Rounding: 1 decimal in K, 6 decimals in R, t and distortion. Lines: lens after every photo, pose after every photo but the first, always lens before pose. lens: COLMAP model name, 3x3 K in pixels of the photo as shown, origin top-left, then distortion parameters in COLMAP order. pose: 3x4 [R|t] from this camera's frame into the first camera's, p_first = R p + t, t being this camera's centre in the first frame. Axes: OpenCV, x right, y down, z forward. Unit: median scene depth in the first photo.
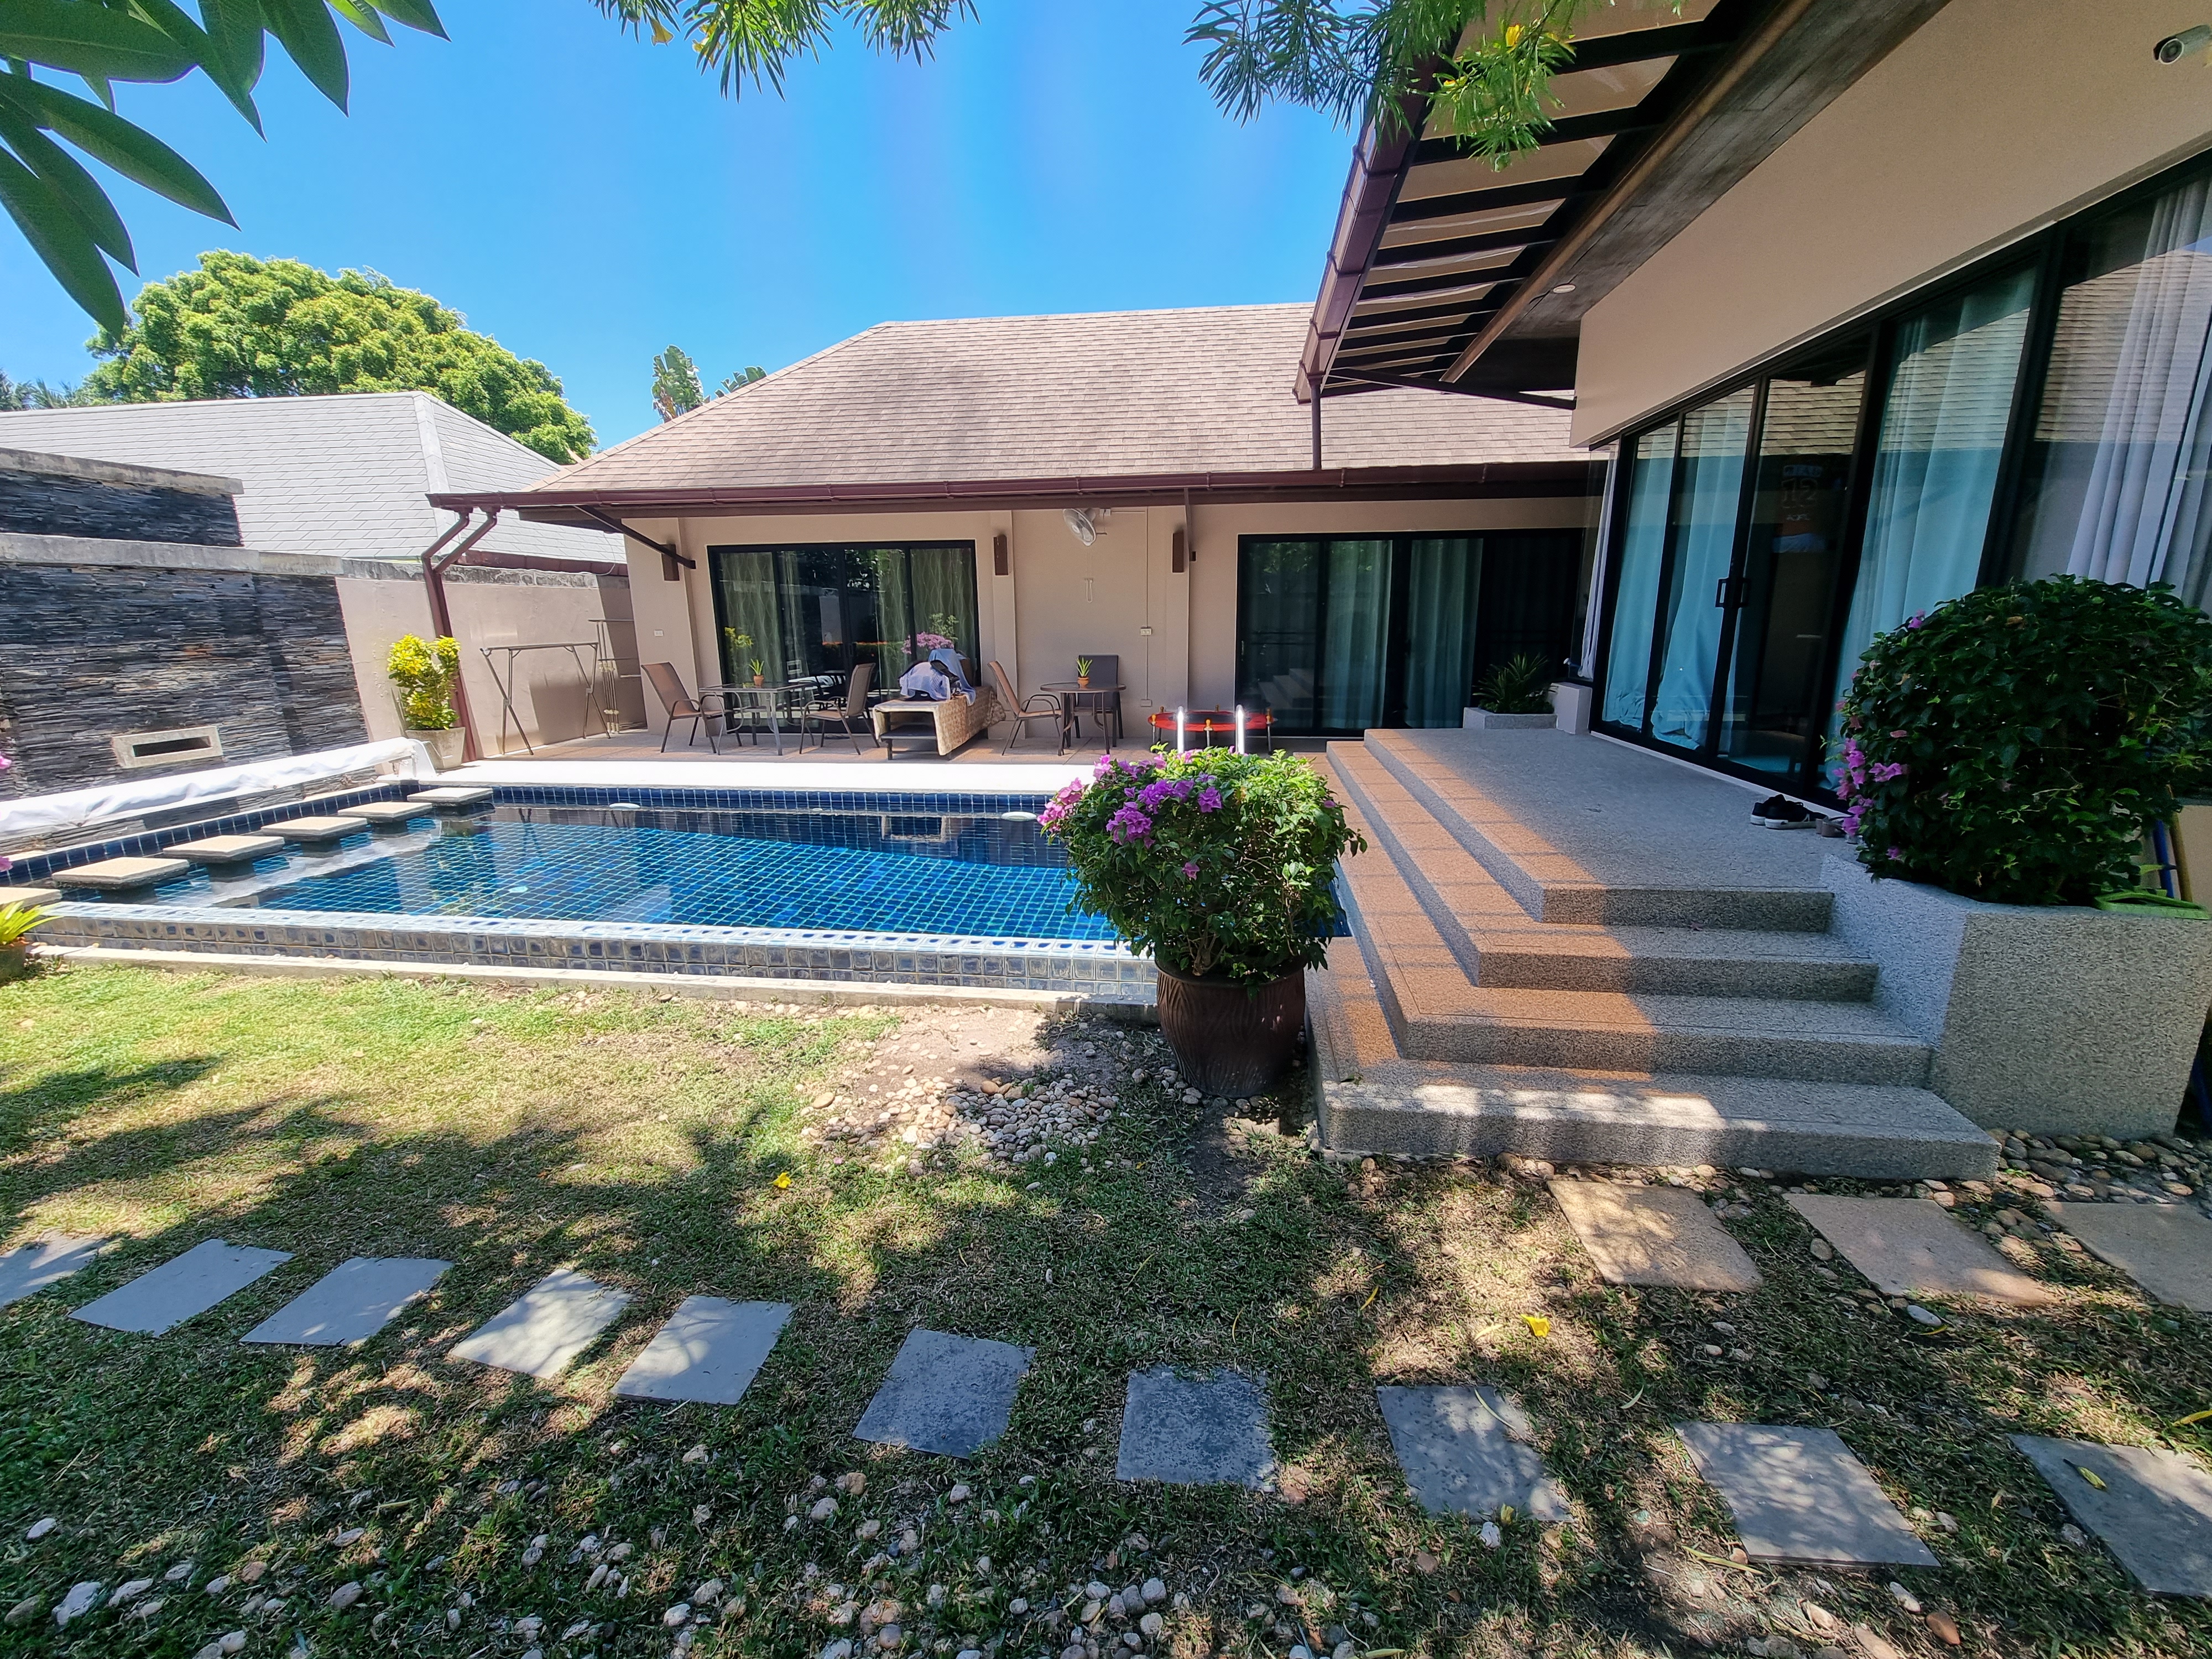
lens RADIAL K [[906.8, 0, 1113.6], [0, 906.8, 836.9], [0, 0, 1]] dist [-0.002871, -0.000547]
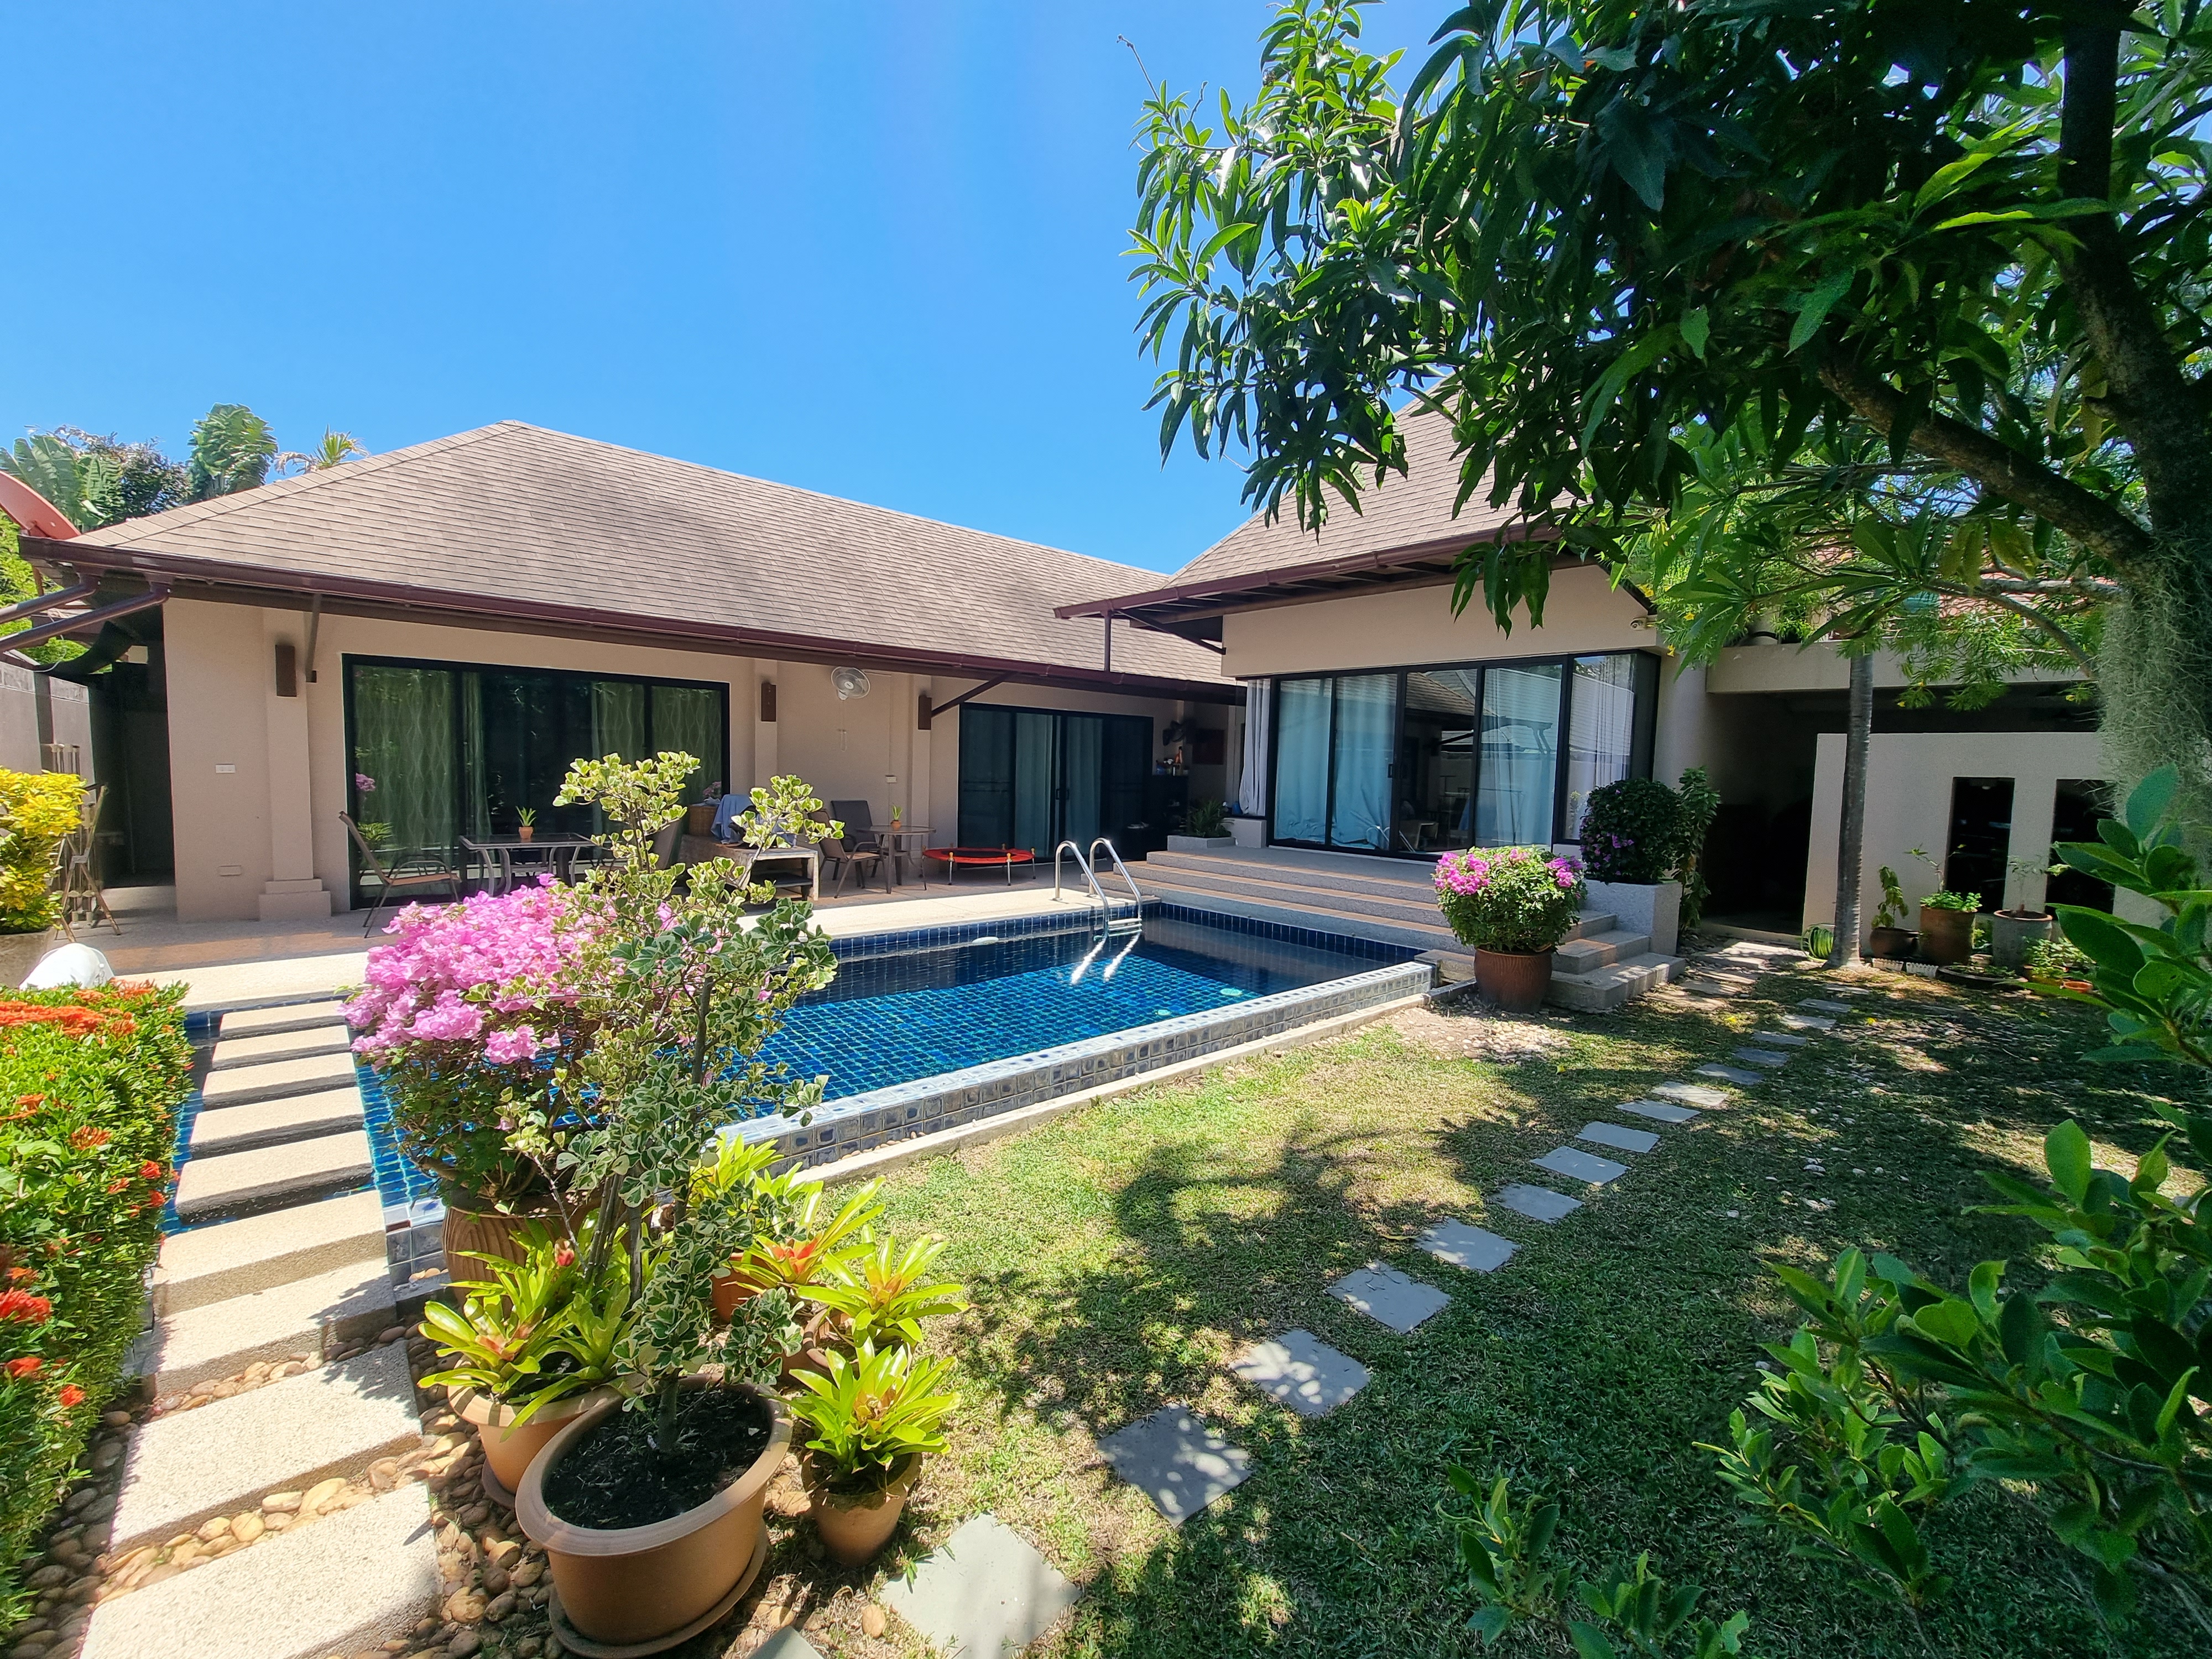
lens RADIAL K [[906.8, 0, 1117.0], [0, 906.8, 849.5], [0, 0, 1]] dist [-0.002871, -0.000547]
pose [[0.641457, -0.042604, 0.765975, -0.750366], [0.149959, 0.986159, -0.070731, -0.027956], [-0.752359, 0.160236, 0.638968, 0.121161]]
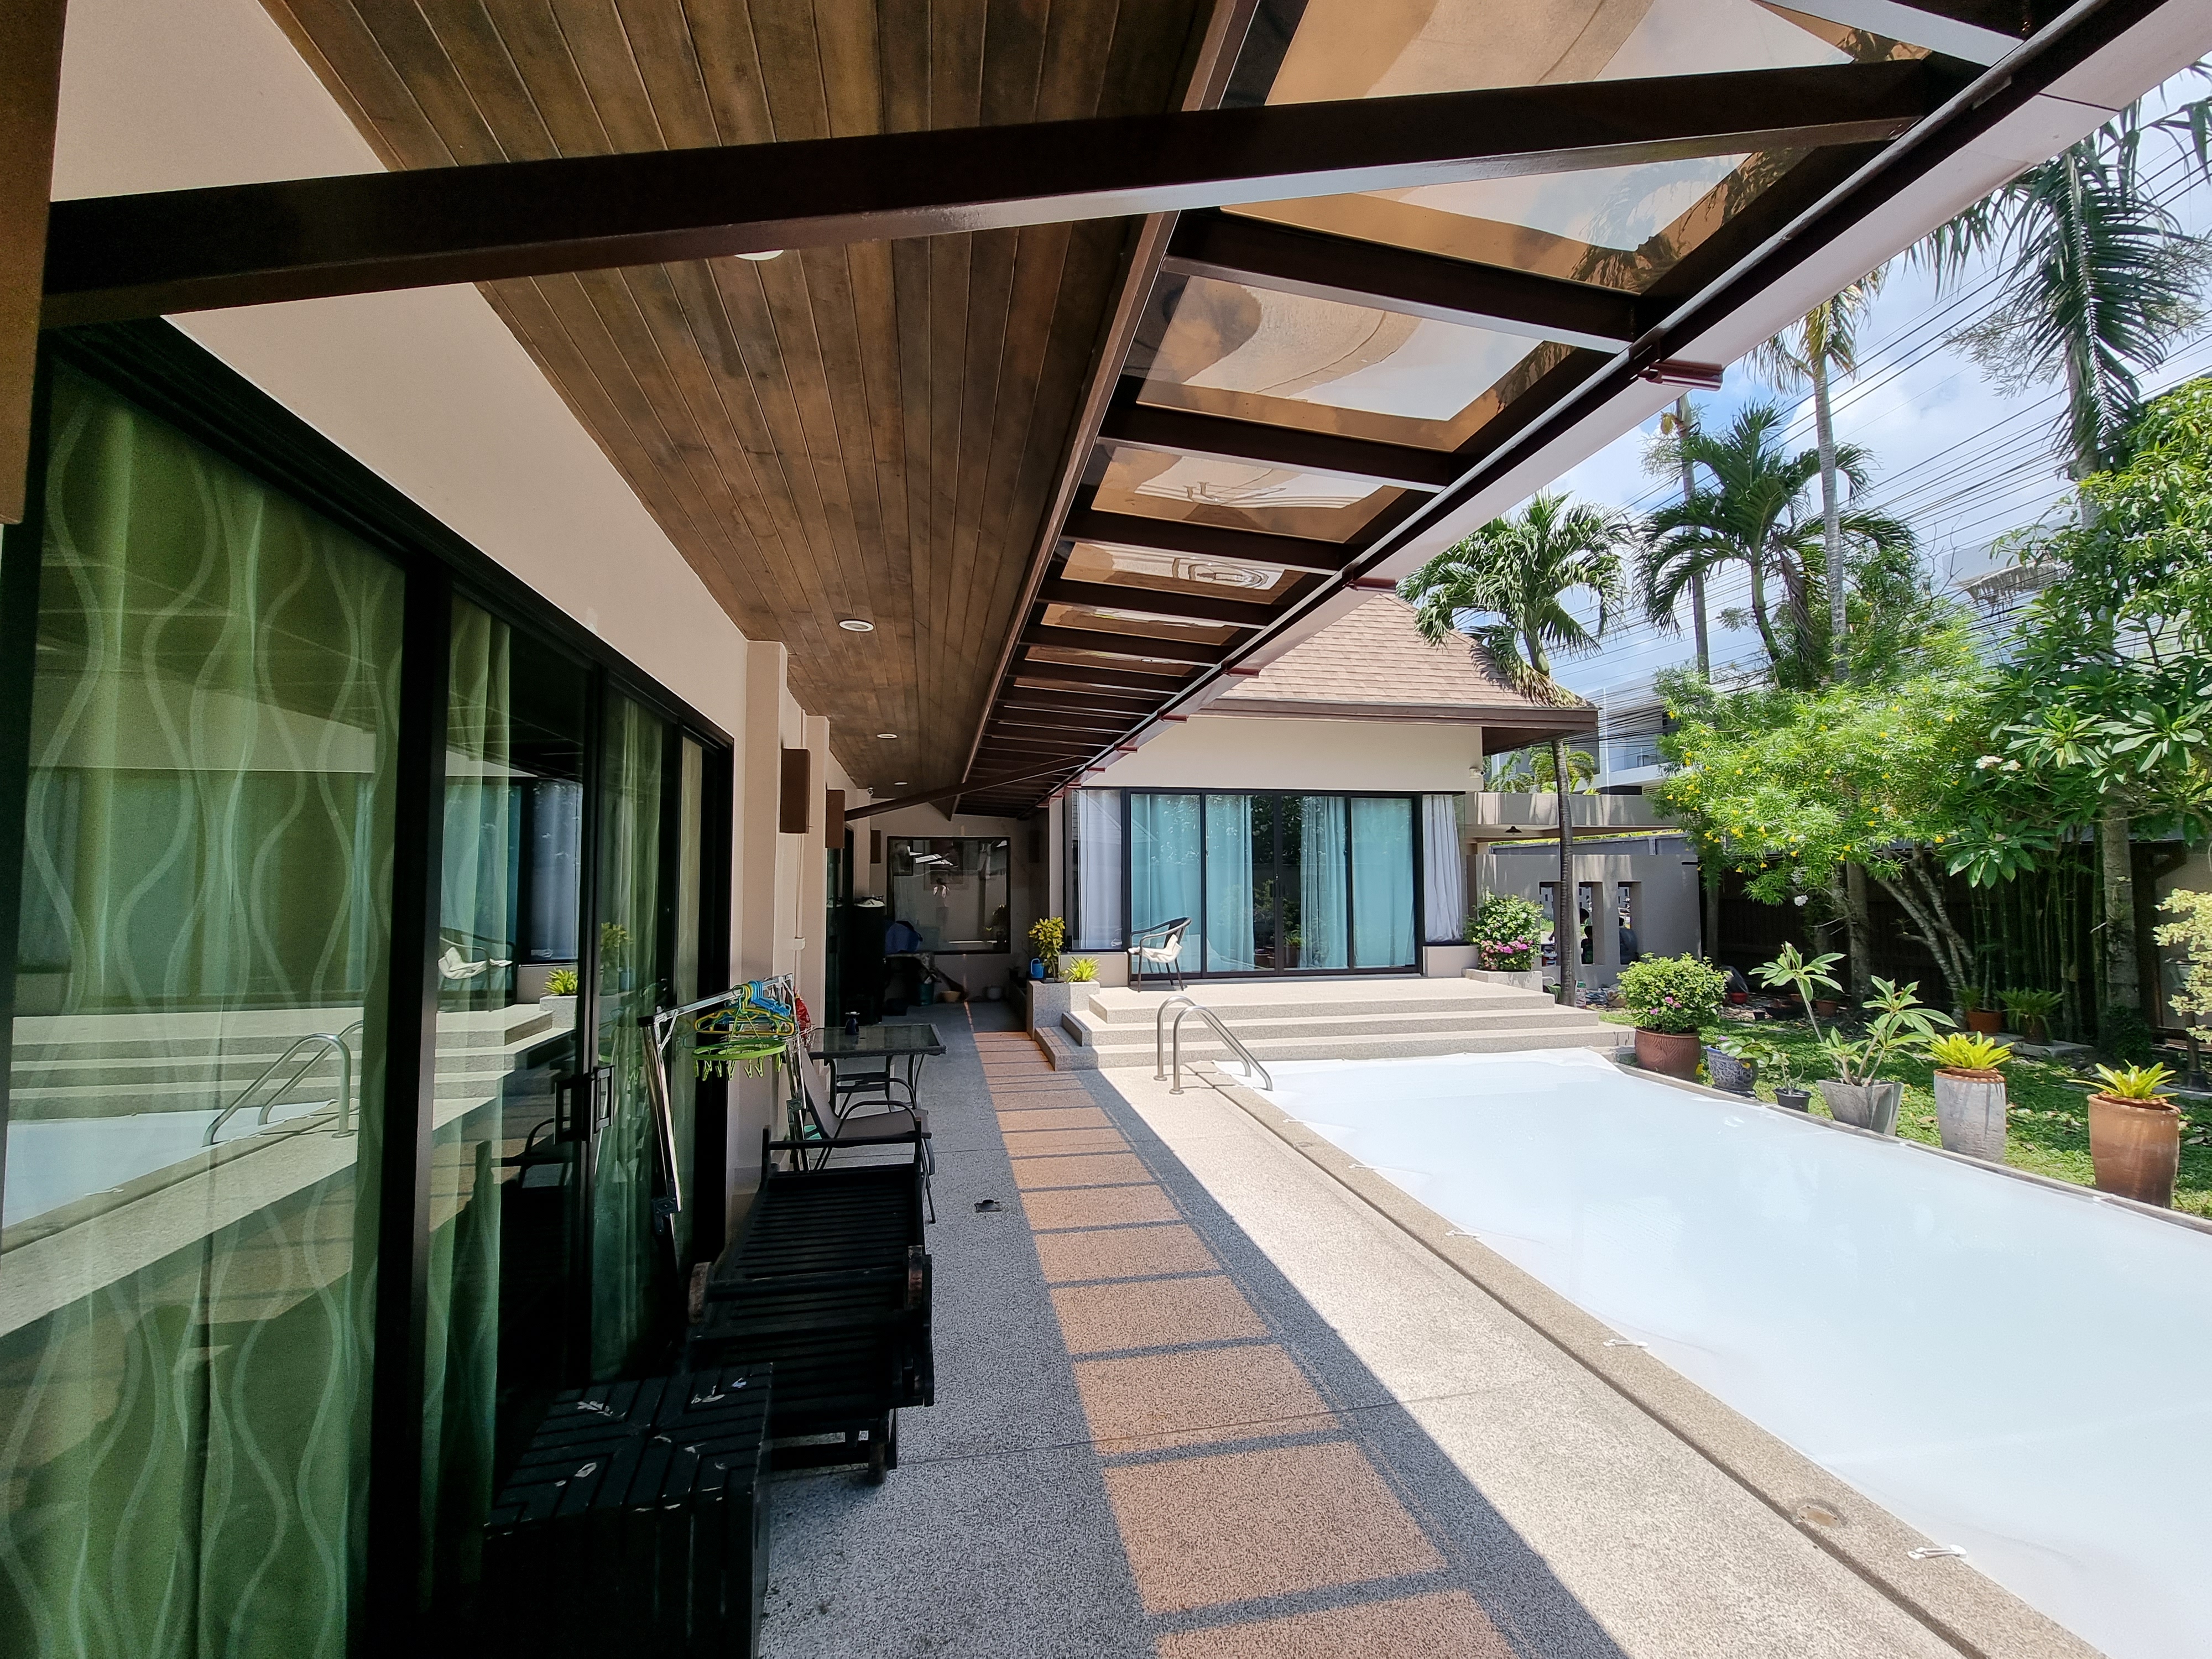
lens RADIAL K [[906.8, 0, 1121.9], [0, 906.8, 830.0], [0, 0, 1]] dist [-0.002871, -0.000547]
pose [[-0.324009, 0.067432, 0.943648, -0.674445], [0.235541, 0.971797, 0.011431, -0.300553], [-0.916264, 0.225971, -0.330754, 1.160184]]
